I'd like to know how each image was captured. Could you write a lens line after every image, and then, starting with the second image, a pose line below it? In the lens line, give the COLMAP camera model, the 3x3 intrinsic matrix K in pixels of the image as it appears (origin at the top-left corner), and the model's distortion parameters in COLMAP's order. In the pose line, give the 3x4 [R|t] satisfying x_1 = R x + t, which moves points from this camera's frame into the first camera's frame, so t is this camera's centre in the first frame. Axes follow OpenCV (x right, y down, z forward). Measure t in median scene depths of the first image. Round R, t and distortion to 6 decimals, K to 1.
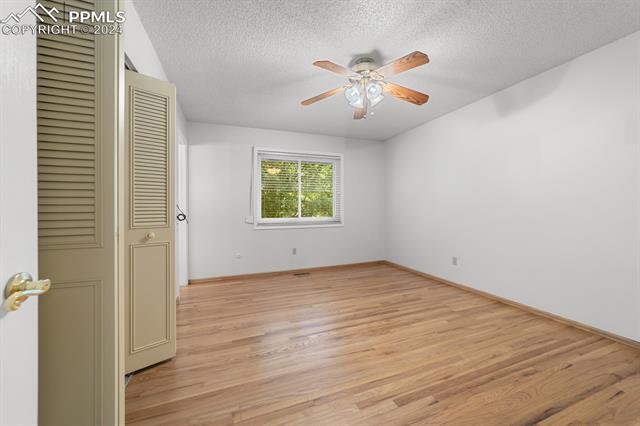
lens RADIAL K [[246.1, 0, 320.3], [0, 246.1, 209.5], [0, 0, 1]] dist [-0.003191, 0.000409]
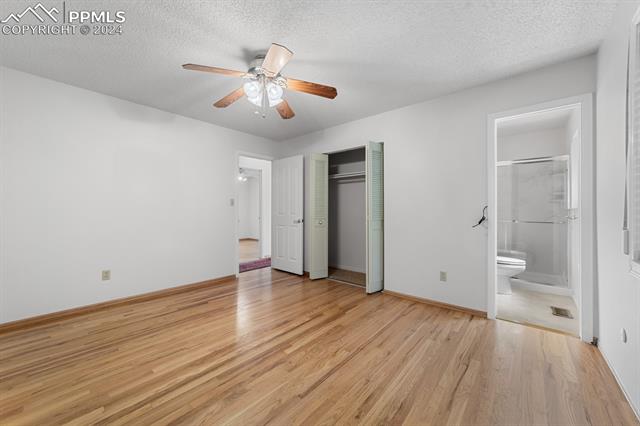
lens RADIAL K [[246.1, 0, 320.0], [0, 246.1, 212.3], [0, 0, 1]] dist [-0.003191, 0.000409]
pose [[-0.879979, 0.005836, -0.474977, 0.449612], [0.000669, 0.999939, 0.011046, -0.009472], [0.475012, 0.009402, -0.879929, 1.951545]]
